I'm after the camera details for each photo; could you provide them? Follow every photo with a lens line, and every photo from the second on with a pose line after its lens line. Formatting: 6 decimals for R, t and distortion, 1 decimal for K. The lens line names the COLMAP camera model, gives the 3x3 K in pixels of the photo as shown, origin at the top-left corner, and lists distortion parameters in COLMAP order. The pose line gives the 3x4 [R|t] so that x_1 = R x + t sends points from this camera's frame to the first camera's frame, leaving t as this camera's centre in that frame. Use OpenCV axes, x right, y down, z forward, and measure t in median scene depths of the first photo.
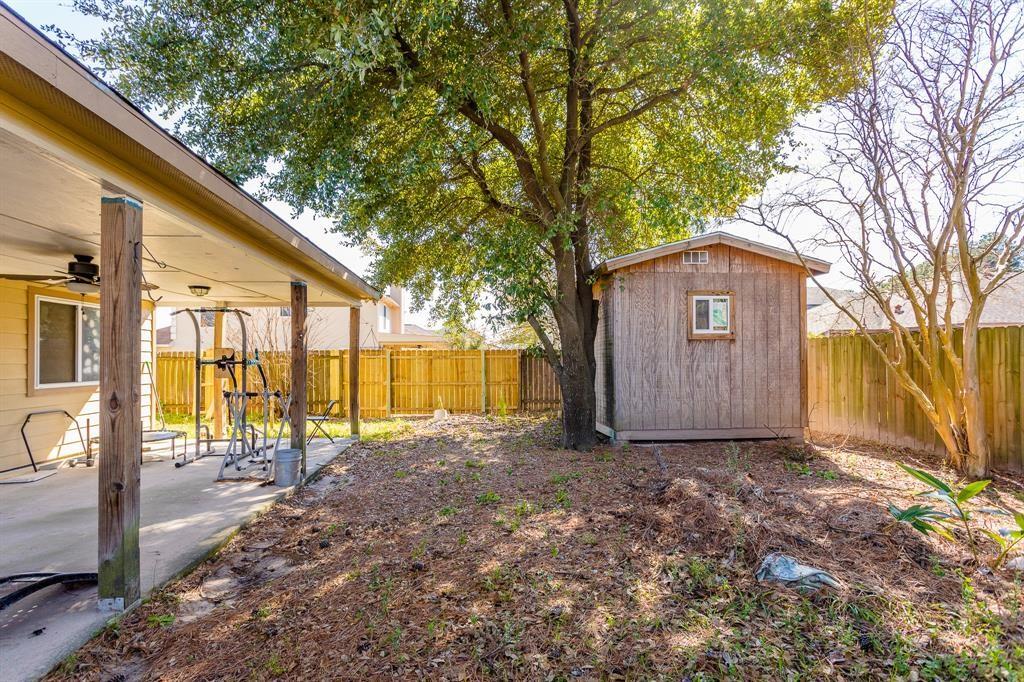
lens RADIAL K [[498.8, 0, 500.4], [0, 498.8, 338.1], [0, 0, 1]] dist [-0.002663, 0.000095]
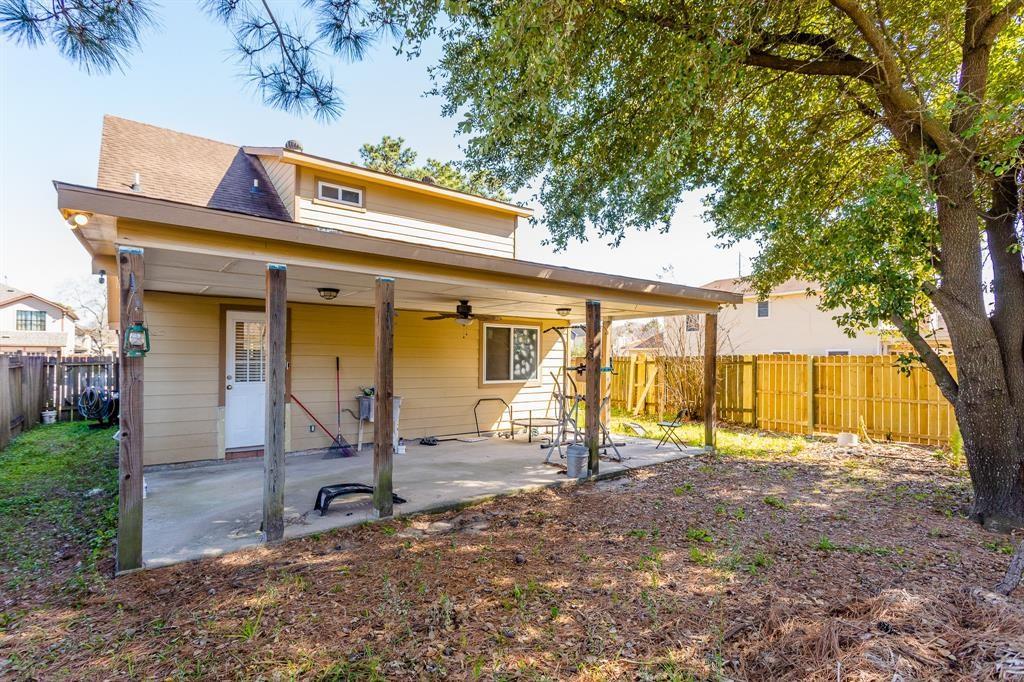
lens RADIAL K [[498.9, 0, 488.9], [0, 498.9, 339.8], [0, 0, 1]] dist [-0.003249, 0.000271]
pose [[0.534777, -0.024885, -0.844627, 0.440184], [0.028996, 0.999518, -0.011090, -0.019642], [0.844496, -0.018560, 0.535241, 0.193941]]
